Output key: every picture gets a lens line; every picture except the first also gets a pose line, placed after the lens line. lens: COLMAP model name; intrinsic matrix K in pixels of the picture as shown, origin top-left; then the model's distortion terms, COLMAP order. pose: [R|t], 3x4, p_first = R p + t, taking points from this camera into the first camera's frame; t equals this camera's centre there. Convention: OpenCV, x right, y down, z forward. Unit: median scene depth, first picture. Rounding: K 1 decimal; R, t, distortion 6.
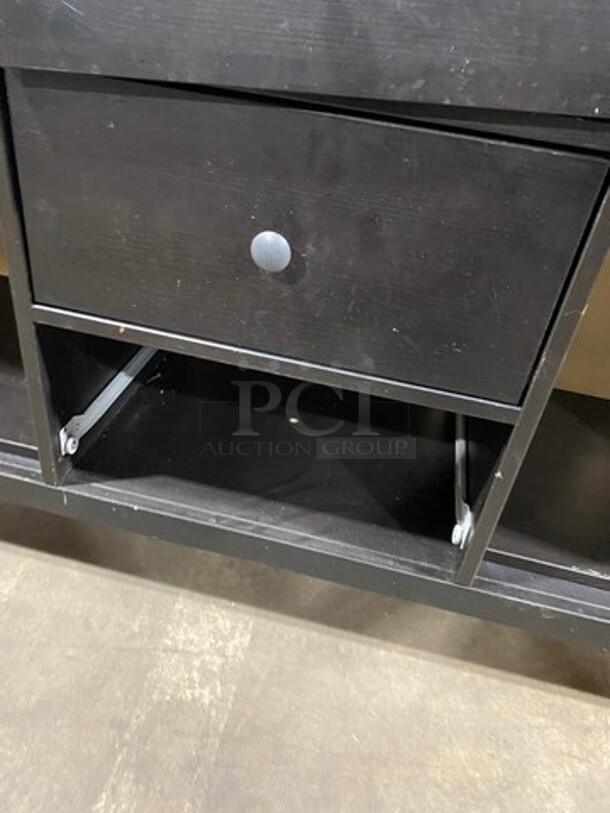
lens RADIAL K [[621.5, 0, 304.3], [0, 621.5, 403.9], [0, 0, 1]] dist [-0.004934, 0.012708]
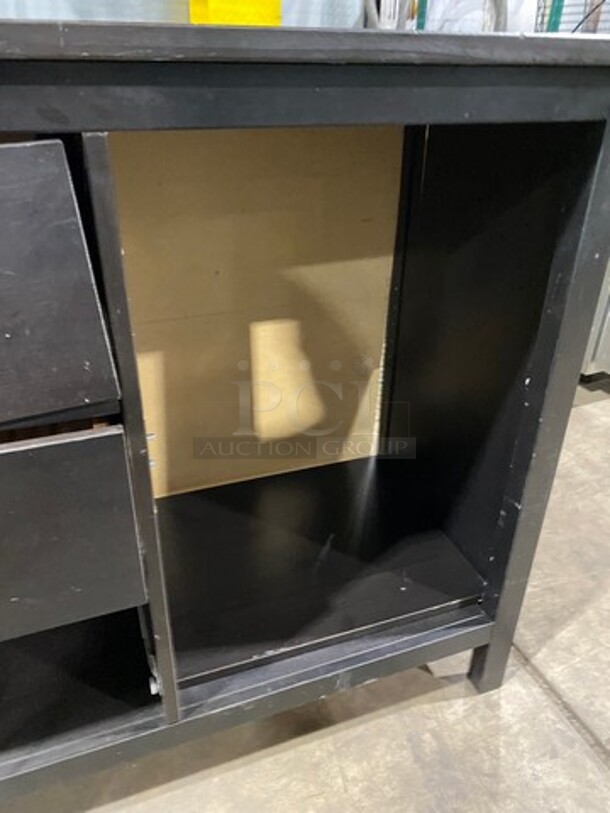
lens RADIAL K [[621.5, 0, 305.0], [0, 621.5, 407.6], [0, 0, 1]] dist [-0.004934, 0.012708]
pose [[0.840138, -0.352548, 0.412163, 0.183677], [0.375689, 0.926365, 0.026586, -0.188884], [-0.391185, 0.132509, 0.910722, -0.225659]]
